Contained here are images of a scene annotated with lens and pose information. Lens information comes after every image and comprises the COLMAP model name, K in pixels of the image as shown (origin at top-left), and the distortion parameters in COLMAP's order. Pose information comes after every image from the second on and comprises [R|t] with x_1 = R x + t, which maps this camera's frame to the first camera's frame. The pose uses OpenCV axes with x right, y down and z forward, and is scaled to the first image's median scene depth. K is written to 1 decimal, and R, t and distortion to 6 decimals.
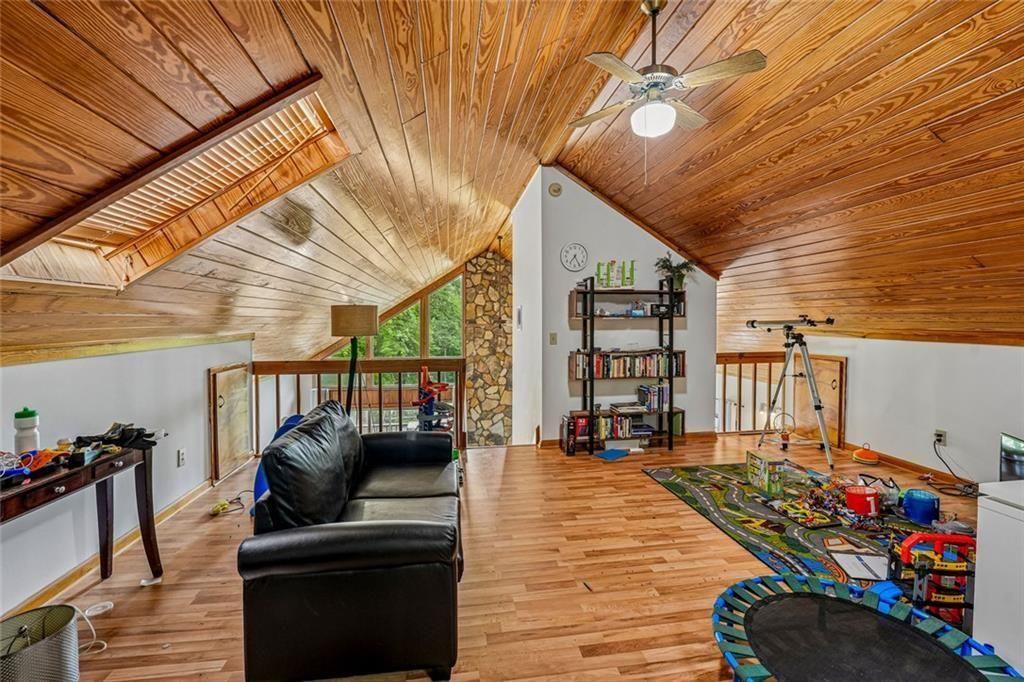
lens RADIAL K [[418.4, 0, 510.8], [0, 418.4, 335.6], [0, 0, 1]] dist [-0.027826, 0.003821]
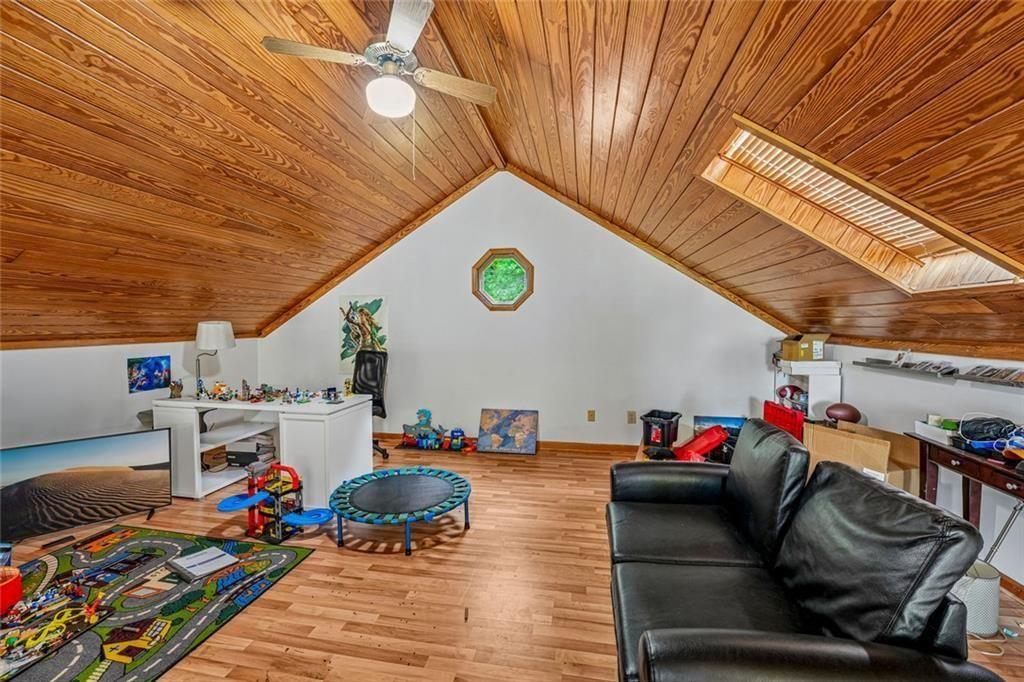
lens RADIAL K [[418.4, 0, 512.6], [0, 418.4, 335.4], [0, 0, 1]] dist [-0.027826, 0.003821]
pose [[-0.946884, -0.006287, 0.321514, -0.170459], [0.011884, 0.998442, 0.054522, -0.045367], [-0.321356, 0.055447, -0.945334, 1.553231]]
